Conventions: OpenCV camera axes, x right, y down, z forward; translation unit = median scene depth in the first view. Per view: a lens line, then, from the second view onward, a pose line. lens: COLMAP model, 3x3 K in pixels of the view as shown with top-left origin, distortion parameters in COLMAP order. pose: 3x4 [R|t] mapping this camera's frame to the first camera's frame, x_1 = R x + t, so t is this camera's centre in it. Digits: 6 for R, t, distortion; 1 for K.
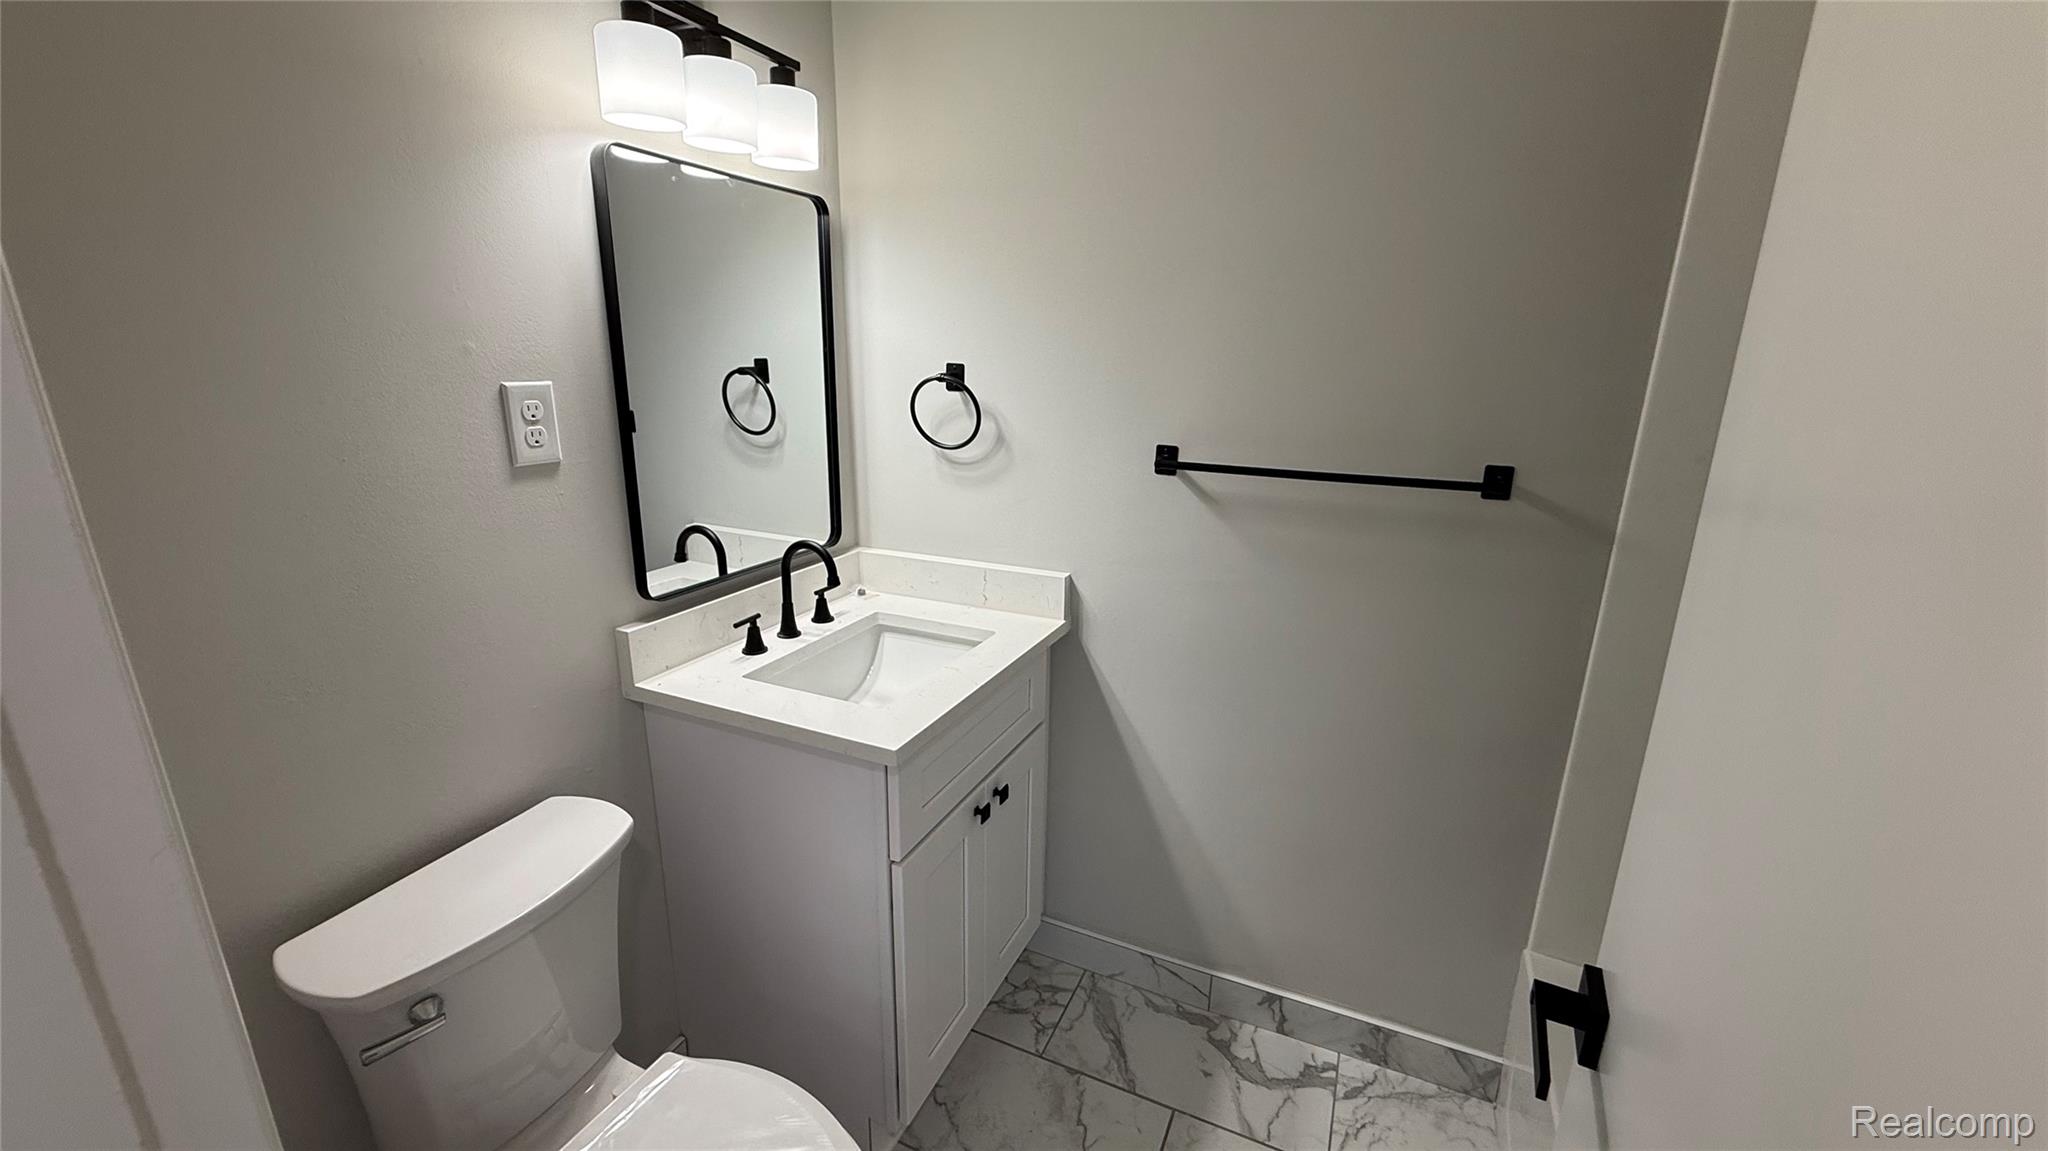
lens RADIAL K [[820.1, 0, 1024.4], [0, 820.1, 571.0], [0, 0, 1]] dist [0.000054, 0.000239]
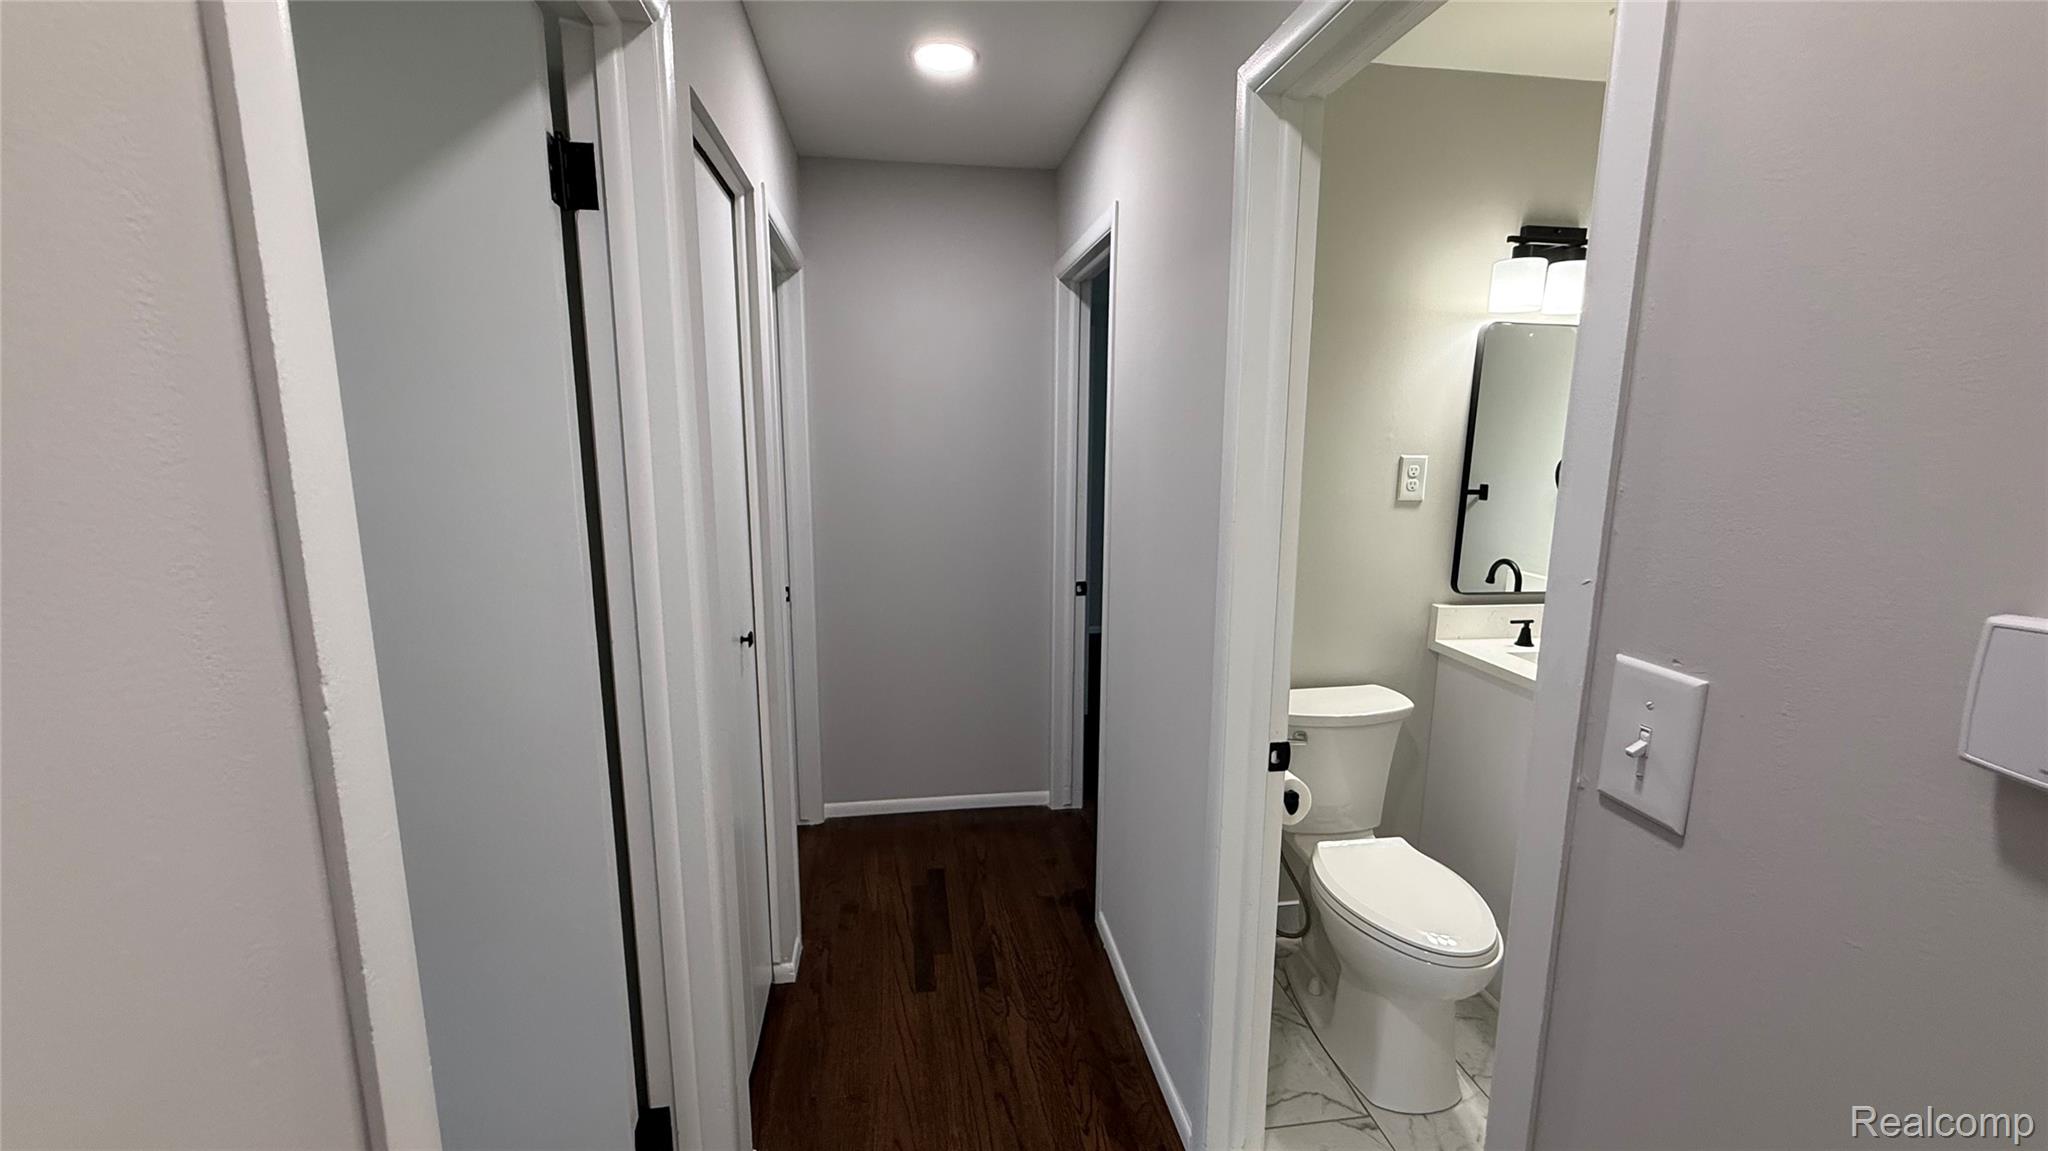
lens RADIAL K [[820.1, 0, 1024.4], [0, 820.1, 571.0], [0, 0, 1]] dist [0.000054, 0.000239]
pose [[0.549399, 0.132333, -0.825014, 0.448187], [-0.222273, 0.974949, 0.008365, 0.193891], [0.805453, 0.178783, 0.565050, -0.673031]]
